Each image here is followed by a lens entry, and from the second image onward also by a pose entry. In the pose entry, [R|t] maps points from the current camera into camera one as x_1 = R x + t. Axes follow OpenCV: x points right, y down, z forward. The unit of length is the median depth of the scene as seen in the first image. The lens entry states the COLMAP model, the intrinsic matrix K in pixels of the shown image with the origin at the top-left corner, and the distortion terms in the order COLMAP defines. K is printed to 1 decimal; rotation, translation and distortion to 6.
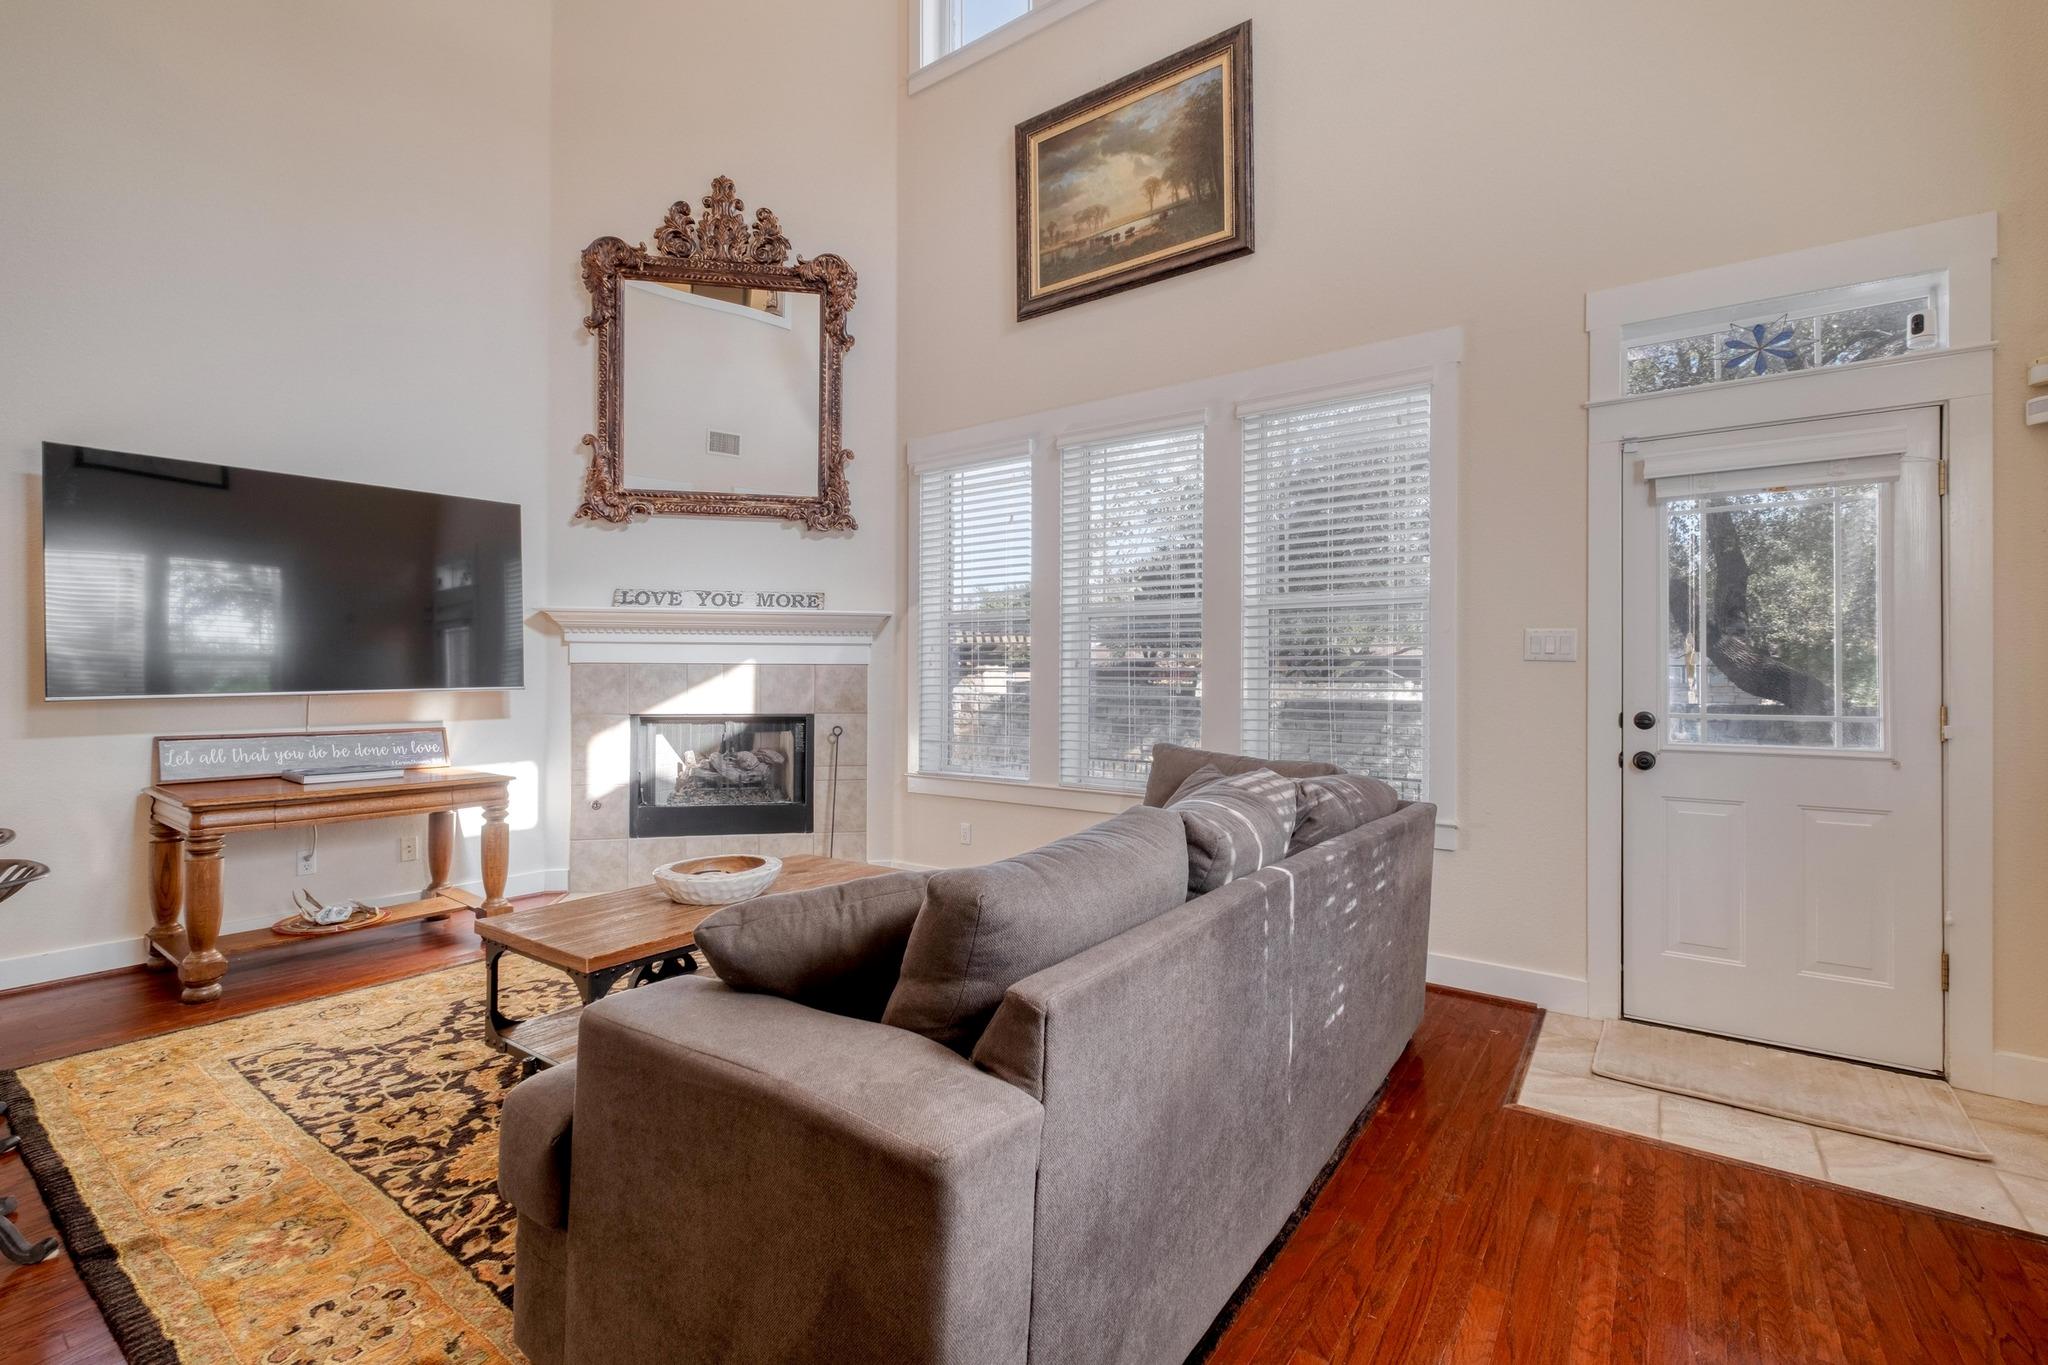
lens RADIAL K [[884.9, 0, 1034.0], [0, 884.9, 670.1], [0, 0, 1]] dist [0.004707, -0.003836]
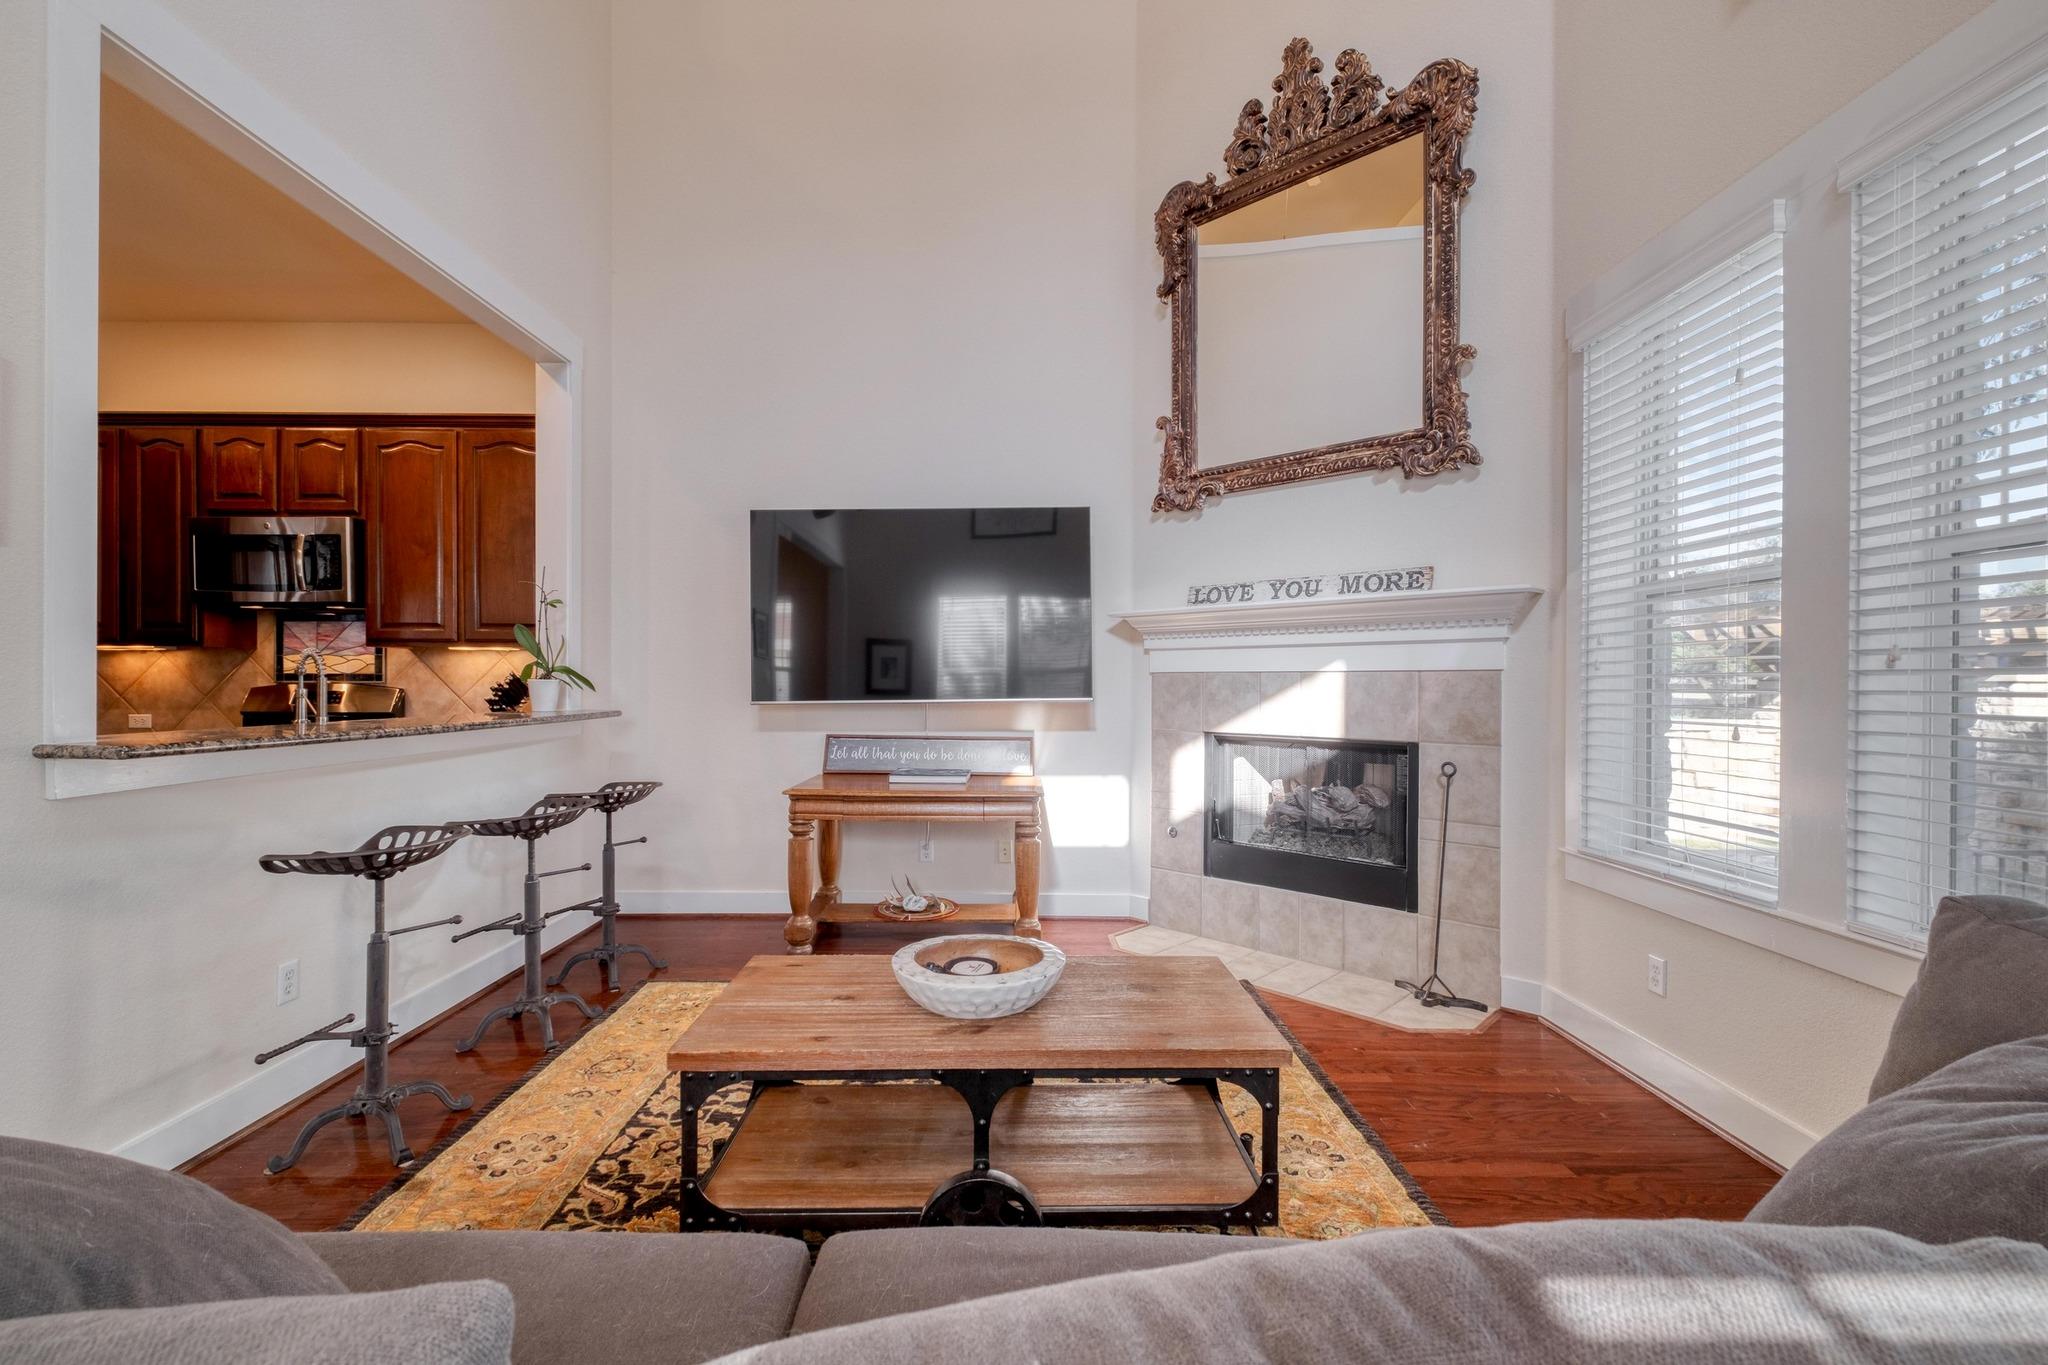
lens RADIAL K [[884.9, 0, 1020.4], [0, 884.9, 685.2], [0, 0, 1]] dist [0.004707, -0.003836]
pose [[0.589136, 0.000934, -0.808033, 0.134904], [0.003035, 0.999990, 0.003370, 0.001459], [0.808028, -0.004438, 0.589128, 0.357442]]
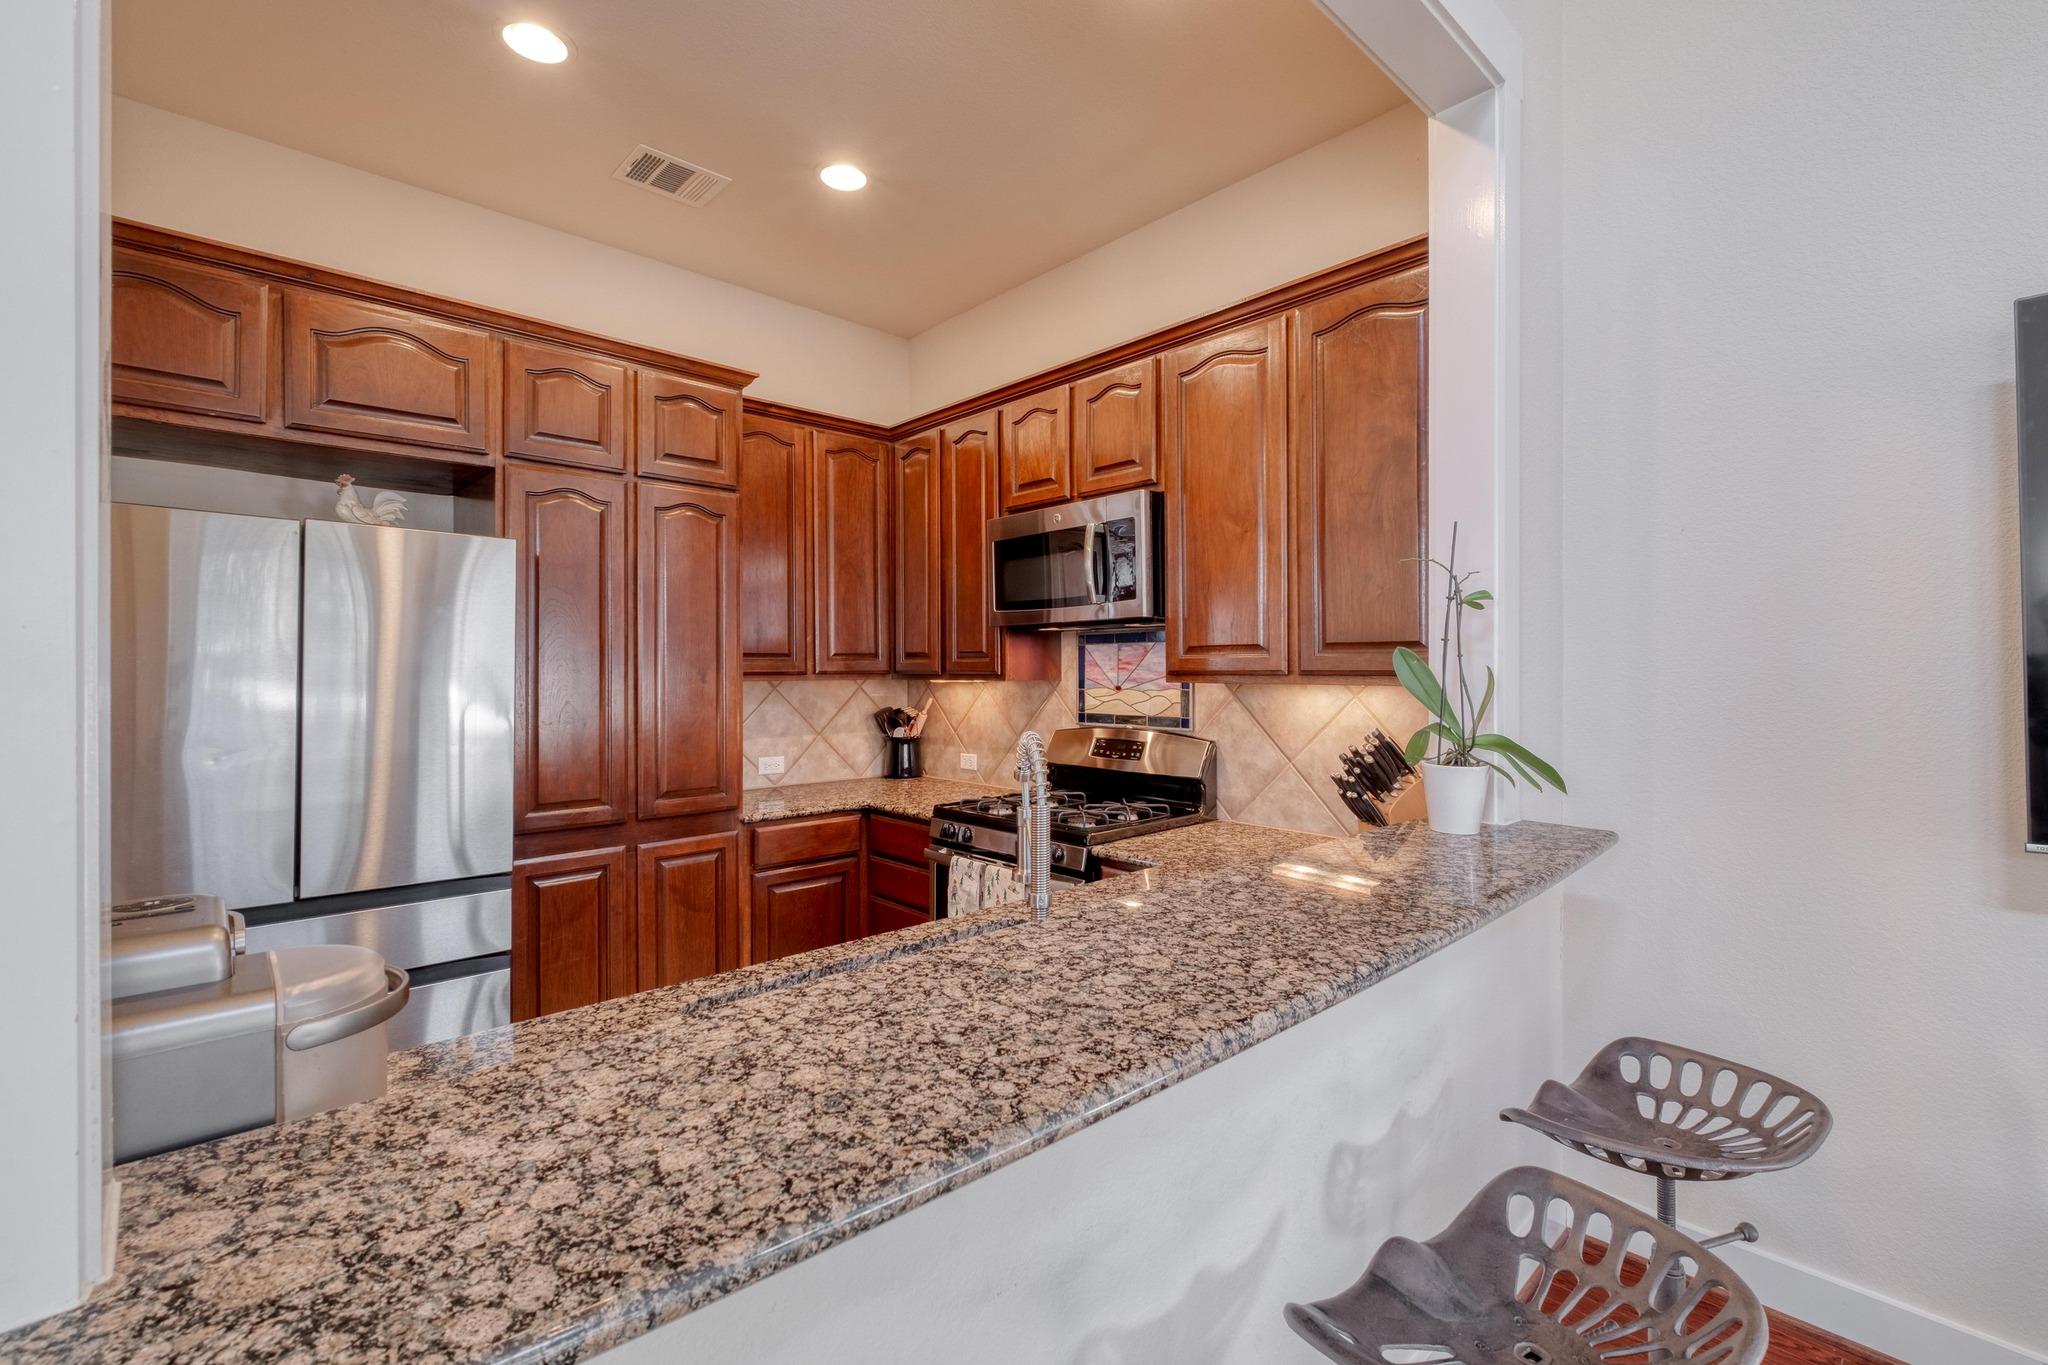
lens RADIAL K [[884.9, 0, 1038.6], [0, 884.9, 667.5], [0, 0, 1]] dist [0.004707, -0.003836]
pose [[-0.190470, -0.004550, -0.981682, -0.369109], [0.006904, 0.999958, -0.005974, -0.042752], [0.981669, -0.007916, -0.190431, 0.379569]]
